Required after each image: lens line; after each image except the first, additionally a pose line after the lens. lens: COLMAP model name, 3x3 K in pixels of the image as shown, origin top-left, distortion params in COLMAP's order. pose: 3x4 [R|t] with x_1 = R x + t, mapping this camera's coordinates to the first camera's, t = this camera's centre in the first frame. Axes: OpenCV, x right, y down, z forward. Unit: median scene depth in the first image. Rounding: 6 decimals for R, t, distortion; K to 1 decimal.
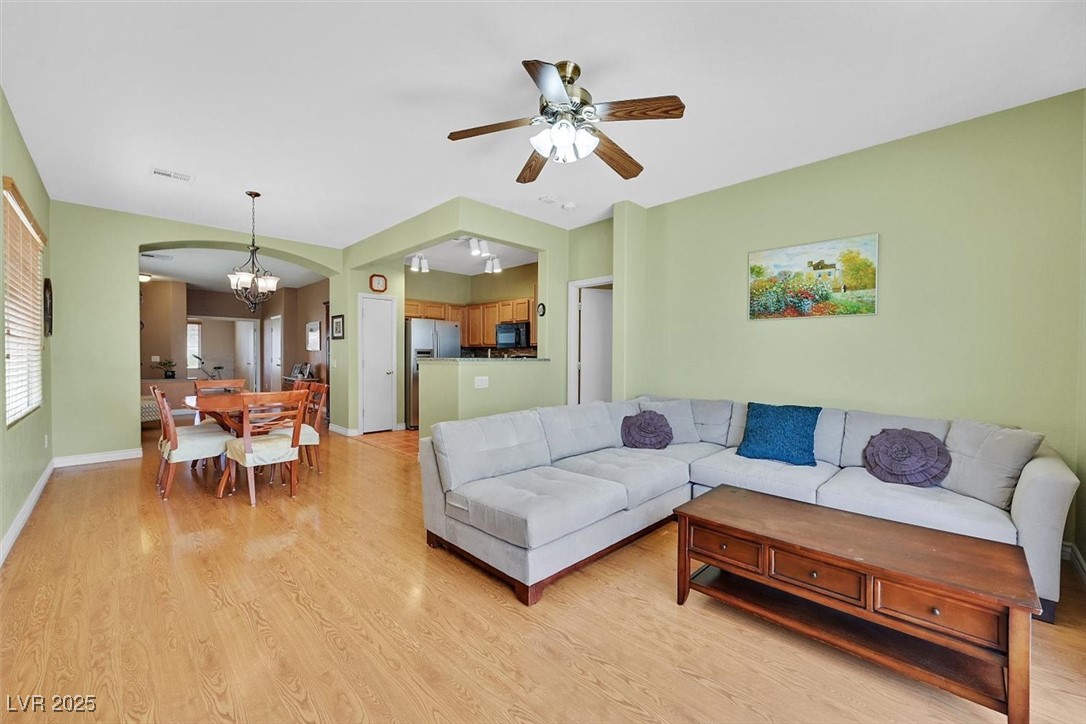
lens RADIAL K [[426.7, 0, 545.7], [0, 426.7, 360.3], [0, 0, 1]] dist [-0.004960, -0.000161]
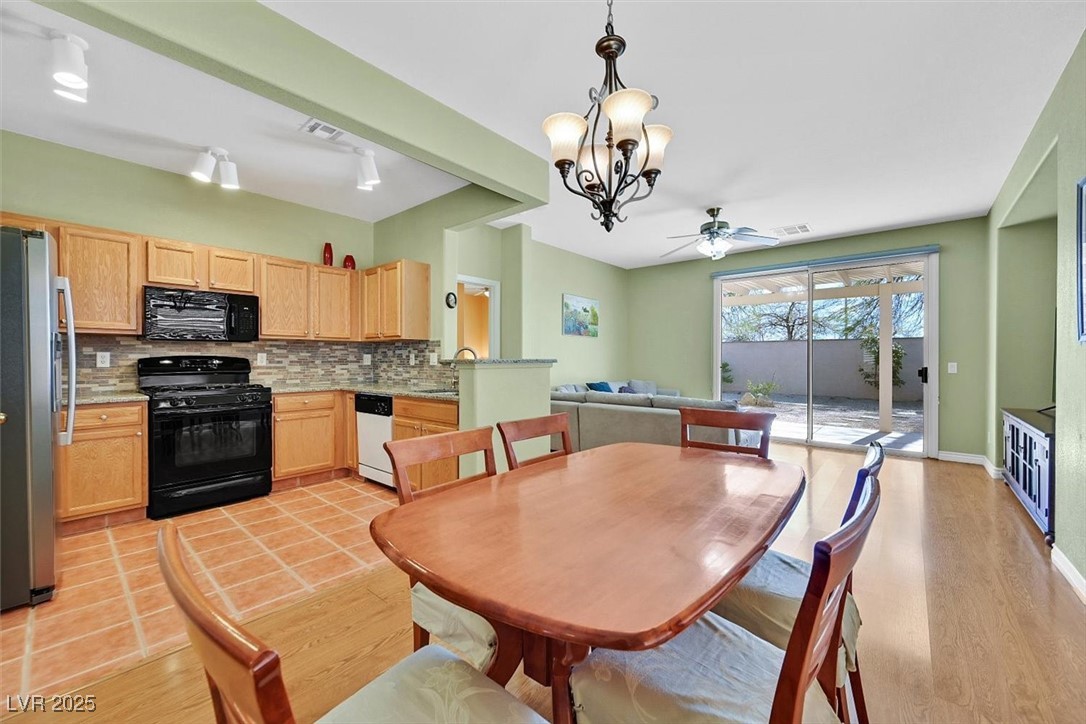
lens RADIAL K [[426.7, 0, 539.4], [0, 426.7, 360.3], [0, 0, 1]] dist [-0.004960, -0.000161]
pose [[-0.061587, -0.009172, 0.998060, -1.300177], [0.012152, 0.999877, 0.009938, -0.016553], [-0.998028, 0.012740, -0.061468, 1.348727]]
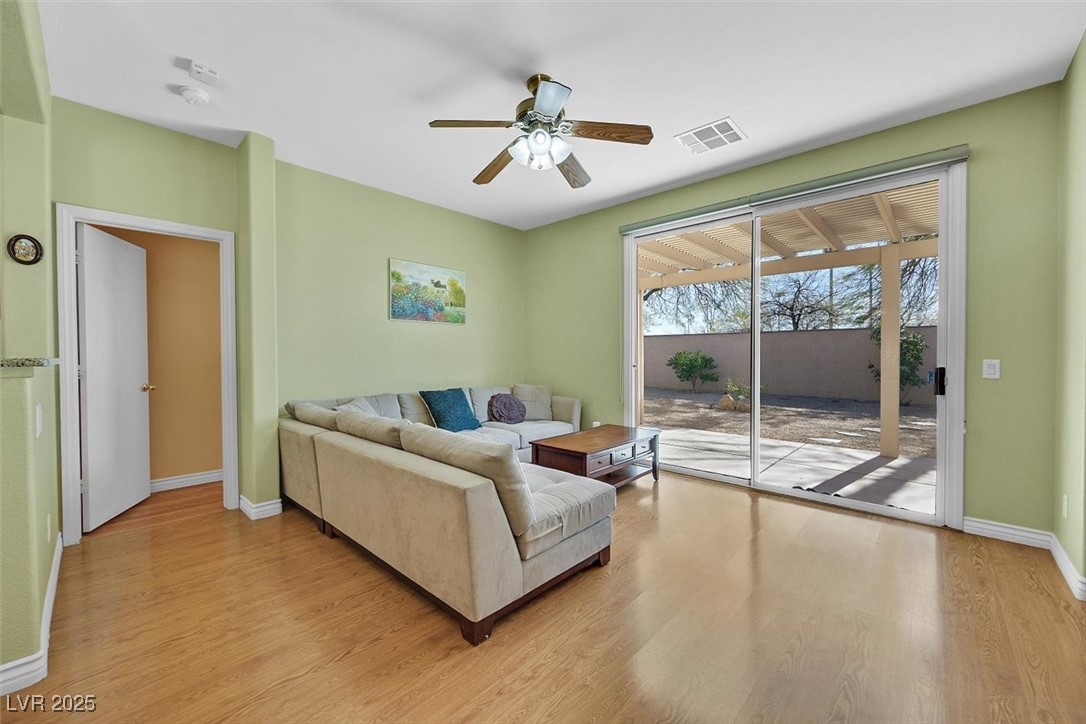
lens RADIAL K [[426.7, 0, 539.3], [0, 426.7, 360.7], [0, 0, 1]] dist [-0.004960, -0.000161]
pose [[-0.023795, -0.022121, 0.999472, -0.722641], [0.017365, 0.999595, 0.022537, -0.007083], [-0.999566, 0.017892, -0.023401, 0.725975]]
